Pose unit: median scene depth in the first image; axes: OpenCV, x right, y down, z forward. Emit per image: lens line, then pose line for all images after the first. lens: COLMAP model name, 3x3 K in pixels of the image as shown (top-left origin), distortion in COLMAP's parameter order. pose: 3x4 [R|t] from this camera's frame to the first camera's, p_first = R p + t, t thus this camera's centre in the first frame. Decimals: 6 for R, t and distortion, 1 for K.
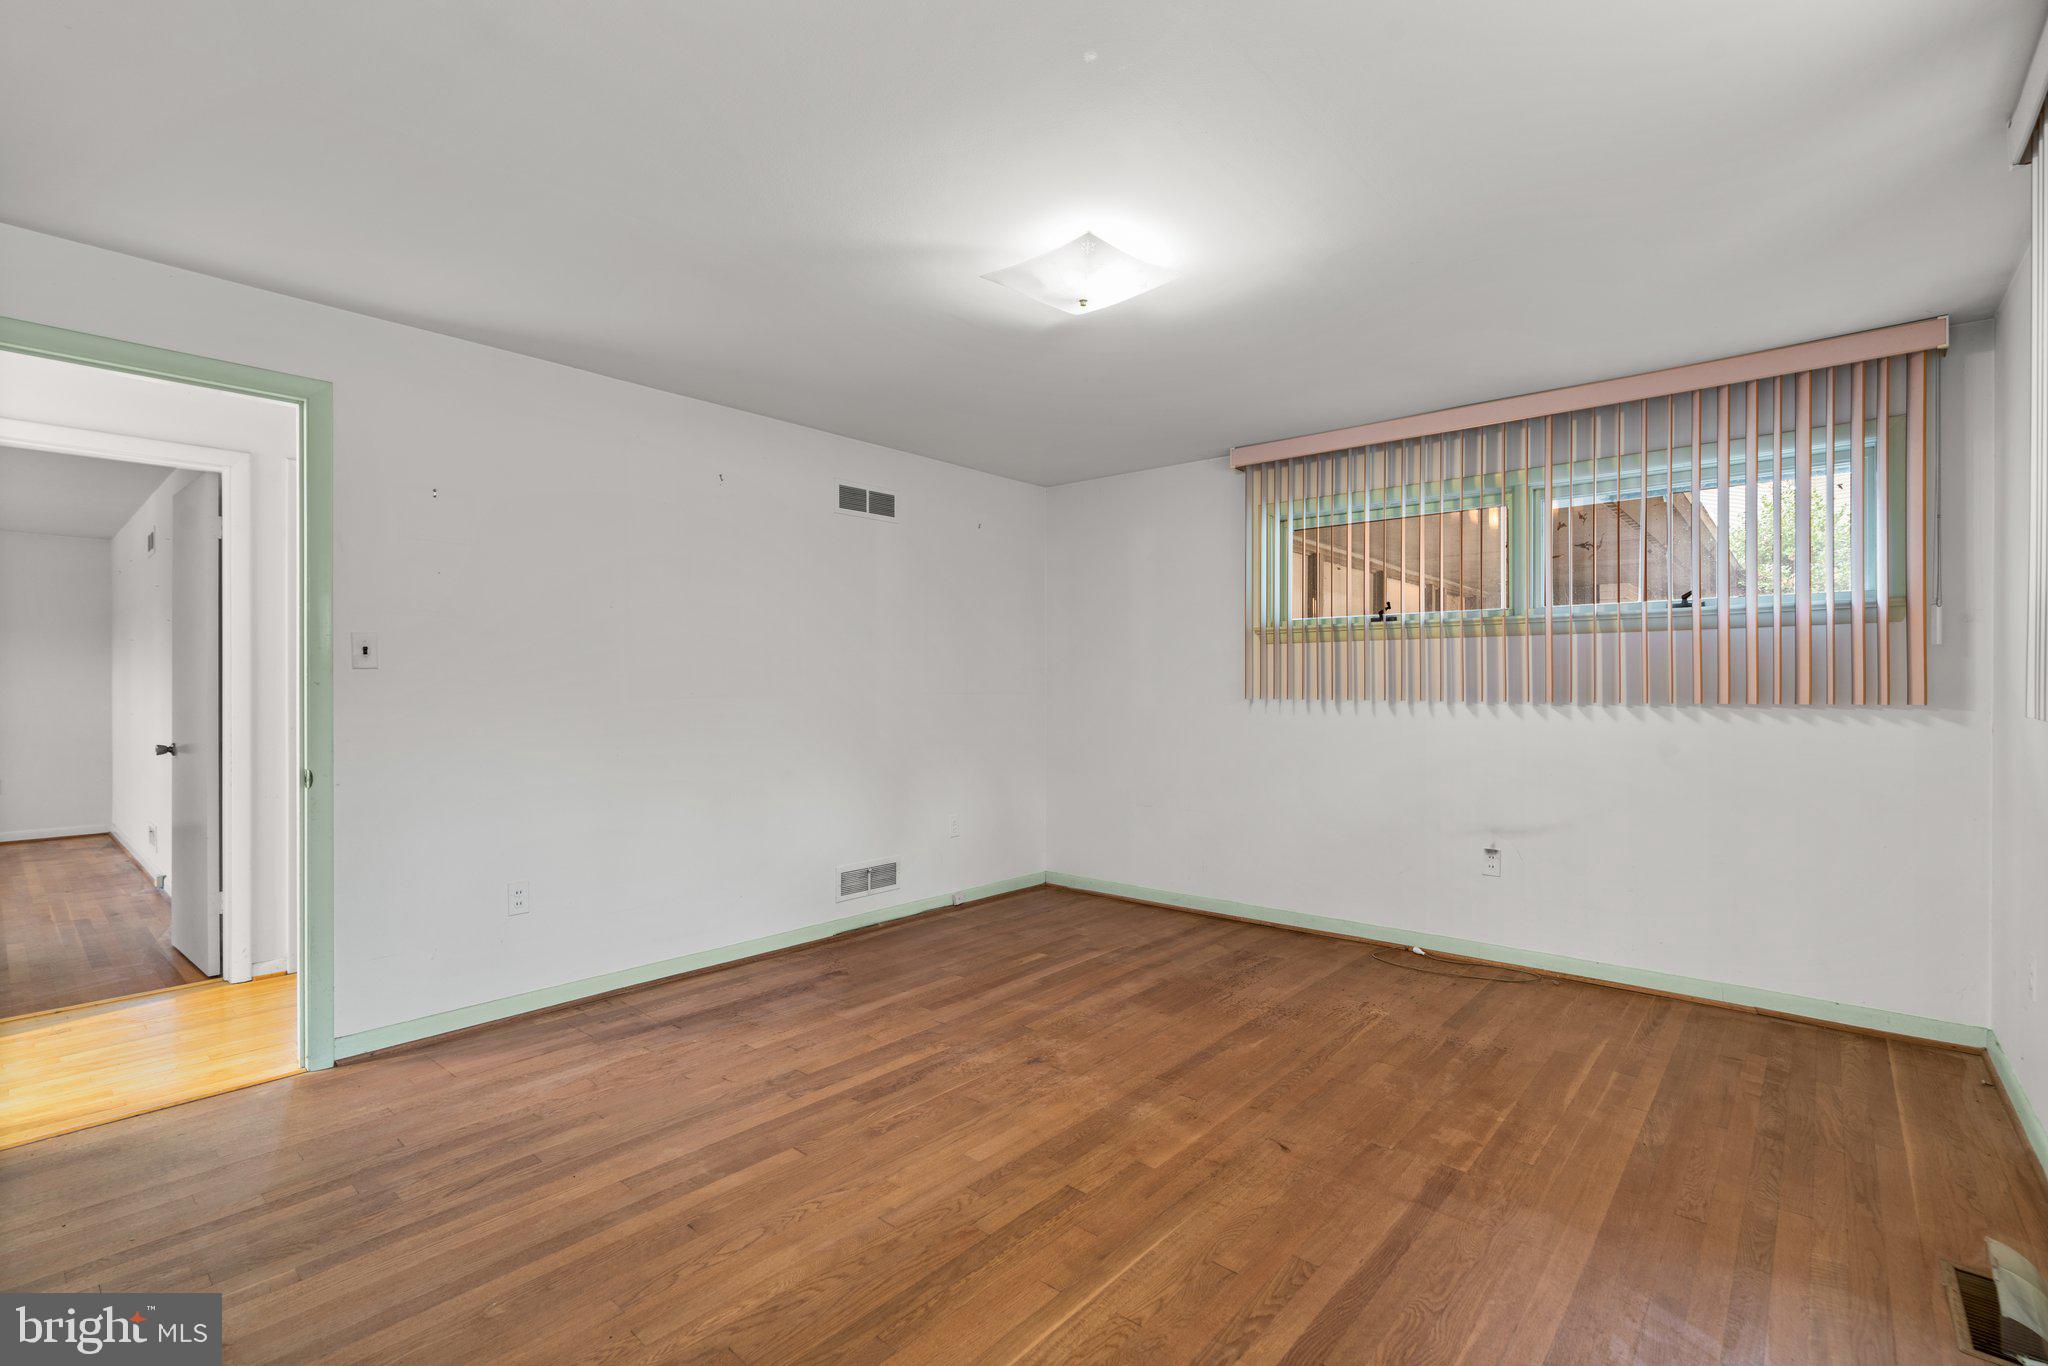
lens RADIAL K [[934.8, 0, 1035.5], [0, 934.8, 704.8], [0, 0, 1]] dist [-0.003603, 0.000454]
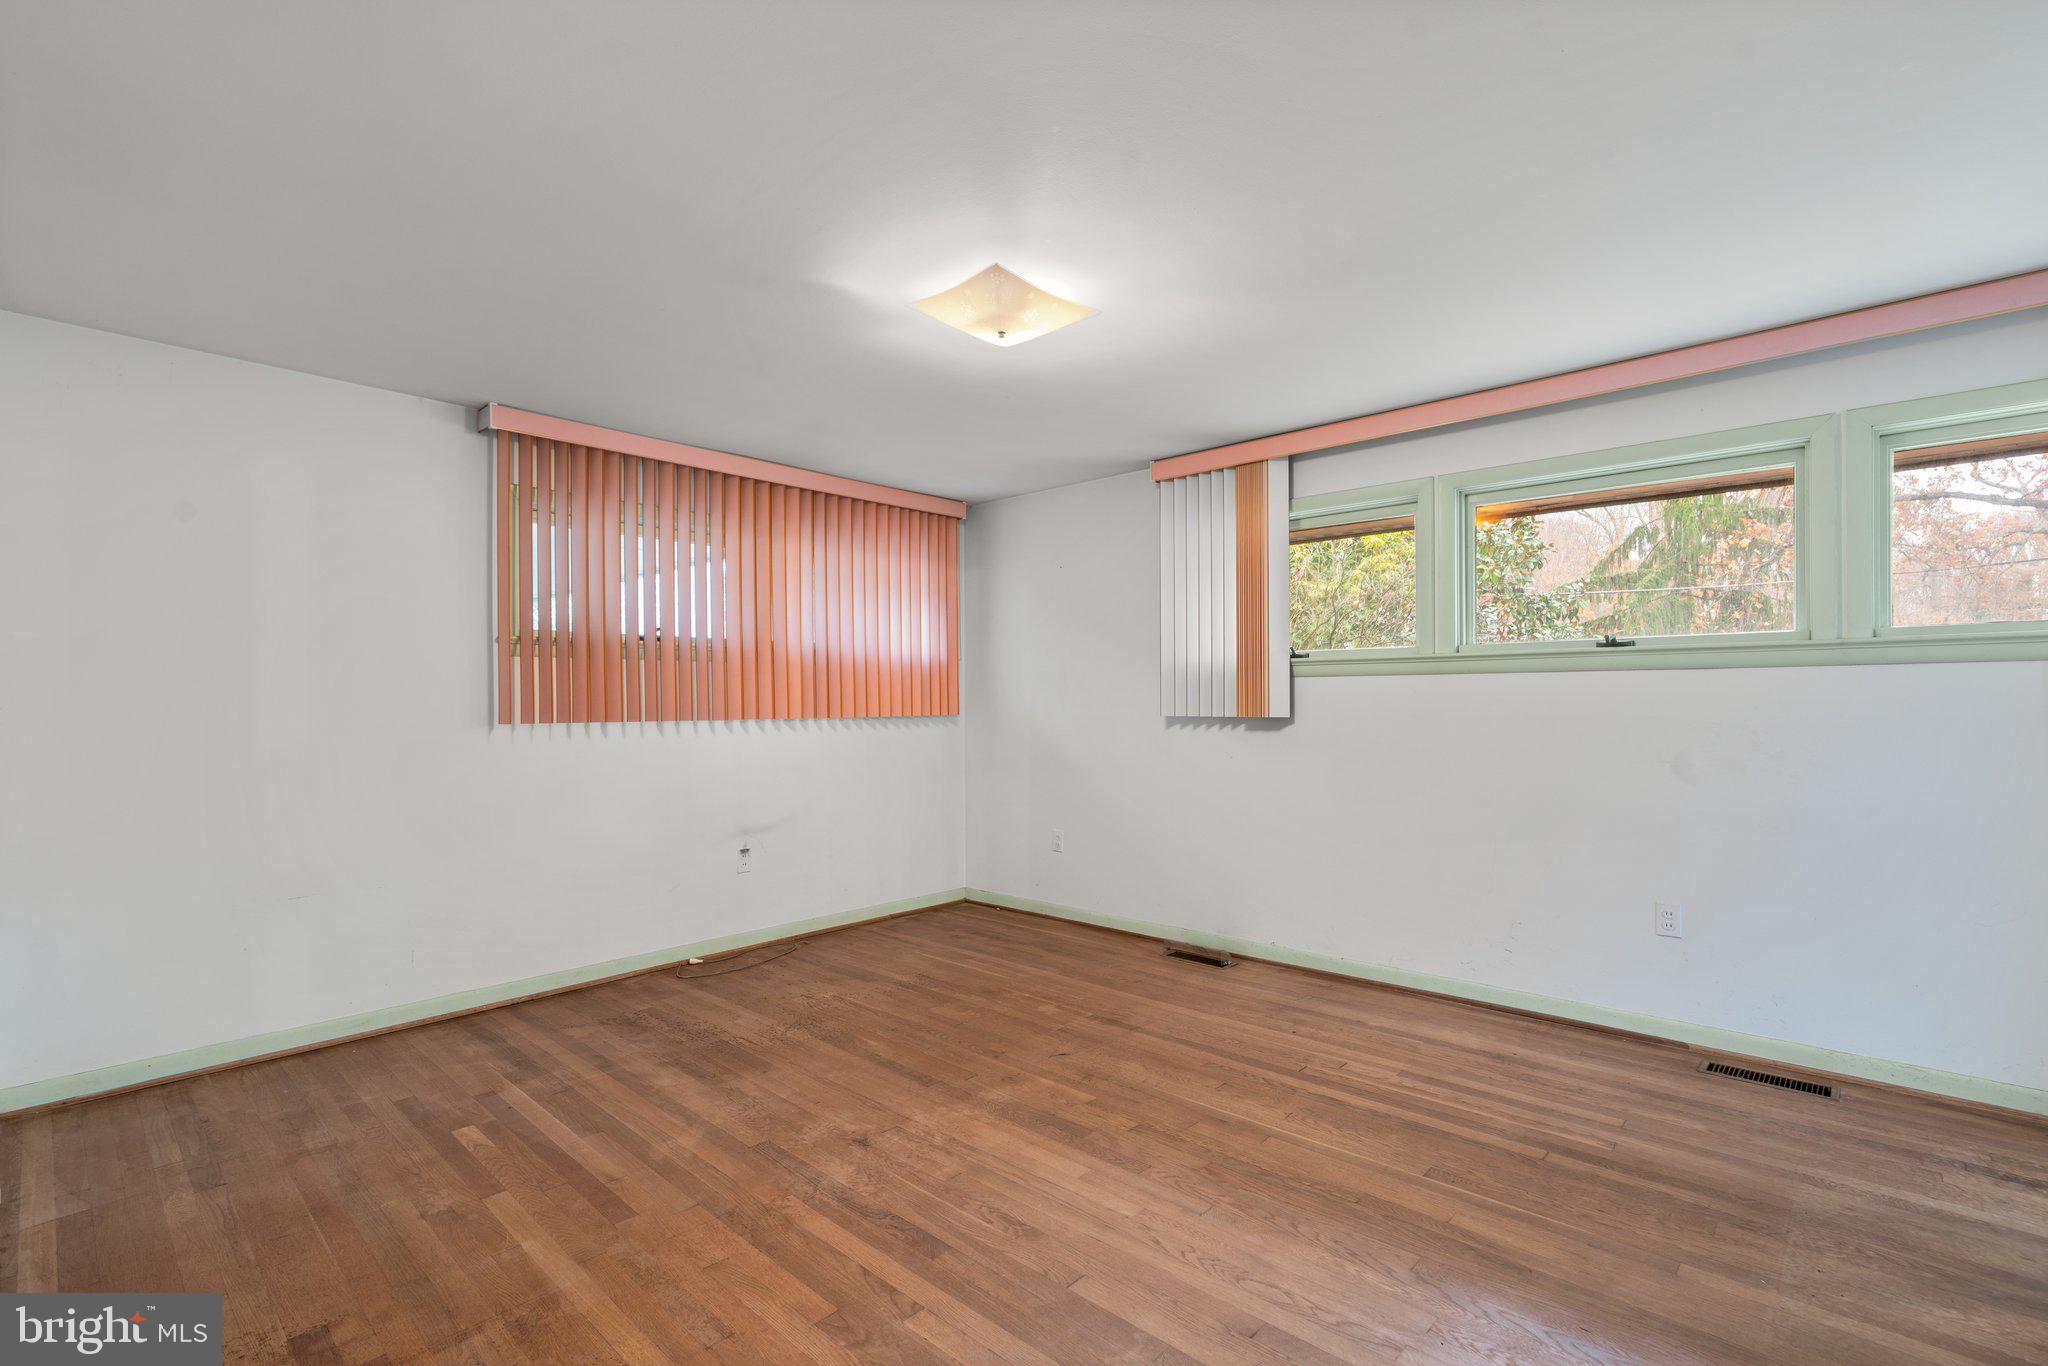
lens RADIAL K [[905.8, 0, 1066.1], [0, 905.8, 724.4], [0, 0, 1]] dist [-0.003441, -0.000262]
pose [[0.018651, -0.023362, 0.999553, -0.711446], [0.026567, 0.999386, 0.022862, -0.014364], [-0.999473, 0.026128, 0.019261, 0.682447]]
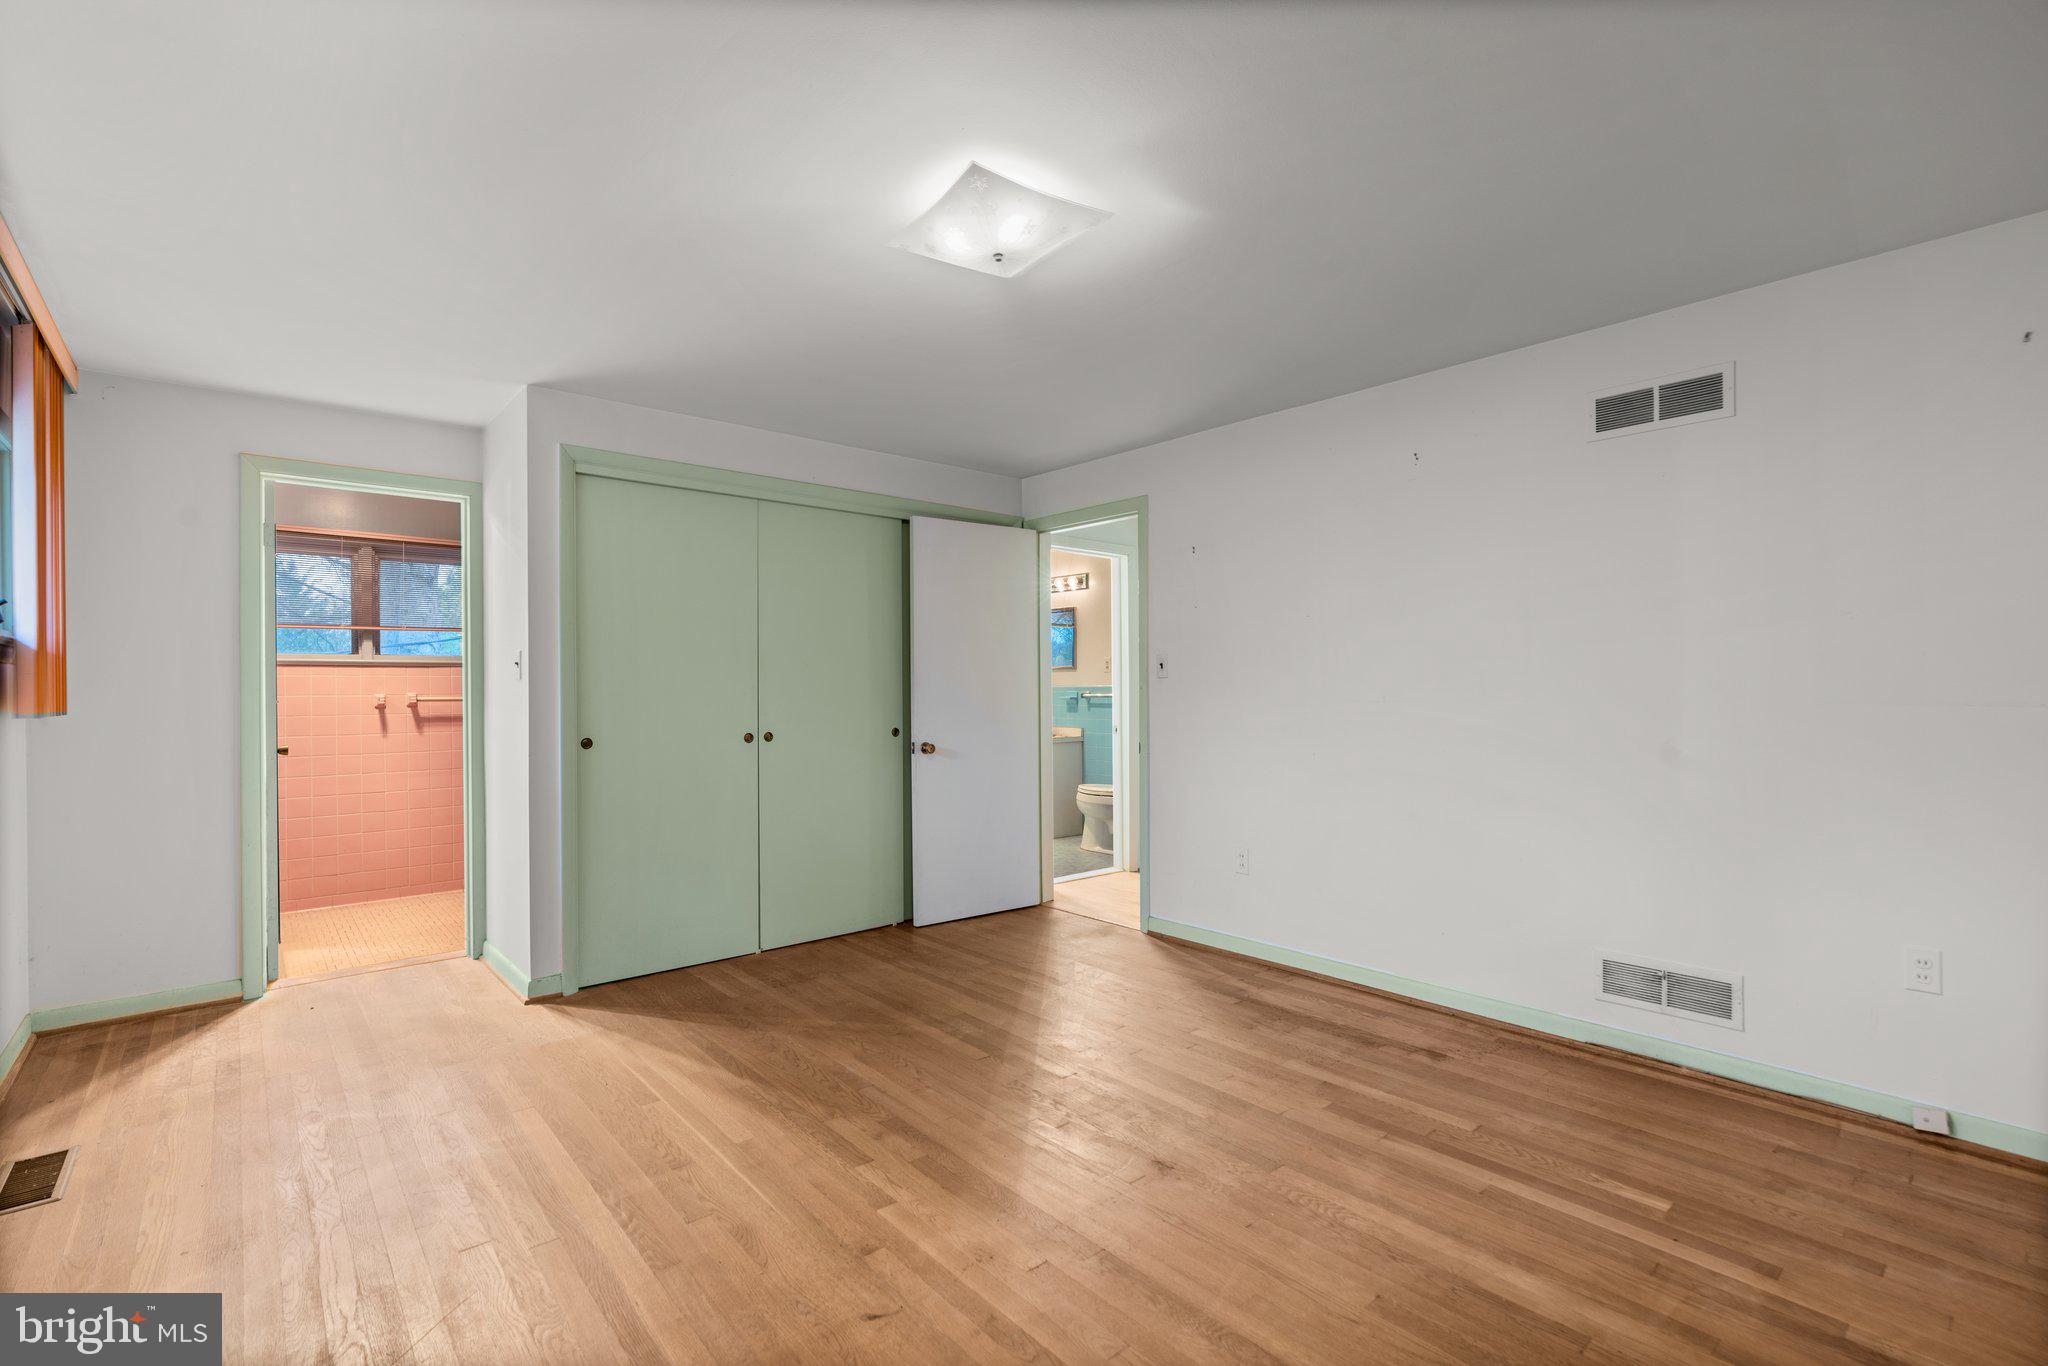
lens RADIAL K [[951.4, 0, 1024.0], [0, 951.4, 683.0], [0, 0, 1]] dist [0.000888, 0.000690]
pose [[-0.164618, -0.005678, -0.986341, 0.701154], [-0.019350, 0.999810, -0.002527, -0.016457], [0.986168, 0.018669, -0.164696, 0.875244]]
